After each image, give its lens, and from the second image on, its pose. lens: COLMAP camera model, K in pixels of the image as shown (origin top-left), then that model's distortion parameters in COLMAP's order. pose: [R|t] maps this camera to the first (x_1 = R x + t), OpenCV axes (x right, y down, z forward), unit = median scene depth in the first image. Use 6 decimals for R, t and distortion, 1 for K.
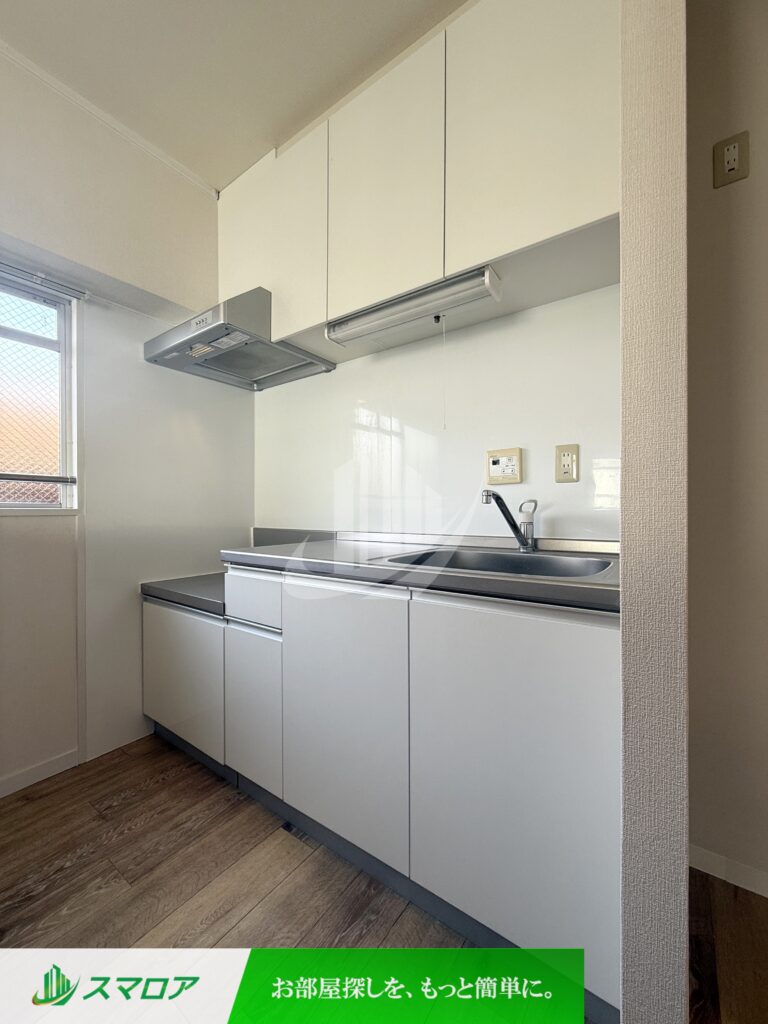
lens RADIAL K [[408.2, 0, 384.8], [0, 408.2, 519.2], [0, 0, 1]] dist [-0.000847, 0.000364]
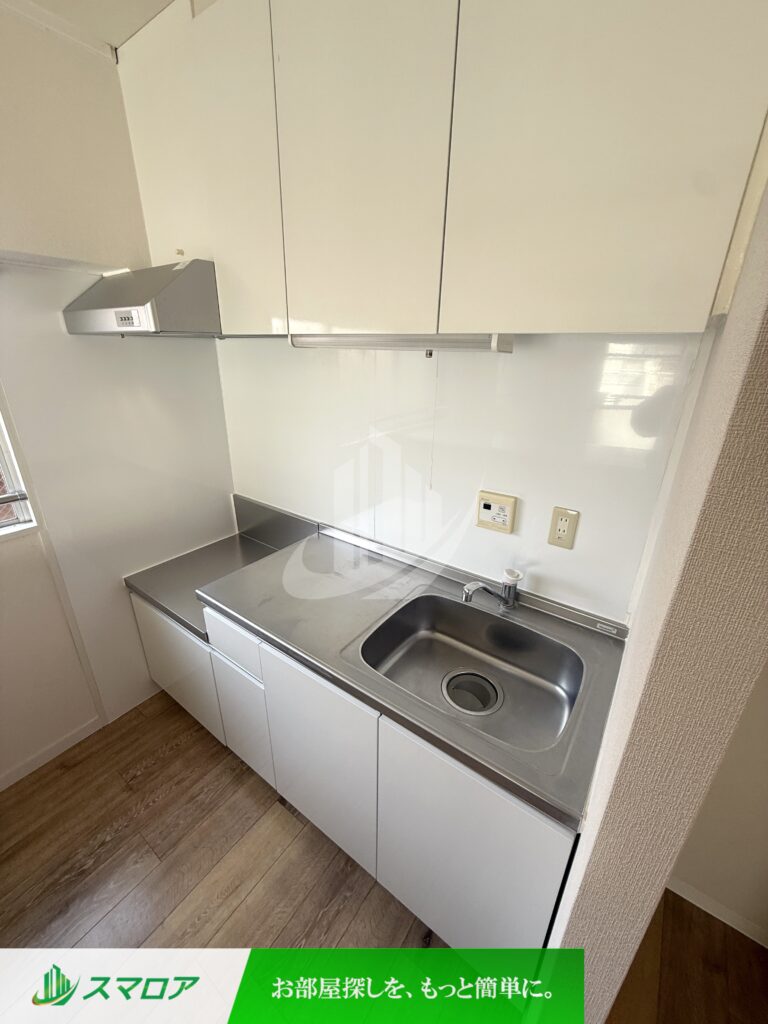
lens RADIAL K [[408.2, 0, 384.5], [0, 408.2, 514.0], [0, 0, 1]] dist [-0.000847, 0.000364]
pose [[0.999835, 0.017562, 0.004551, 0.048276], [-0.018017, 0.931751, 0.362652, -0.515293], [0.002128, -0.362674, 0.931914, 0.177367]]
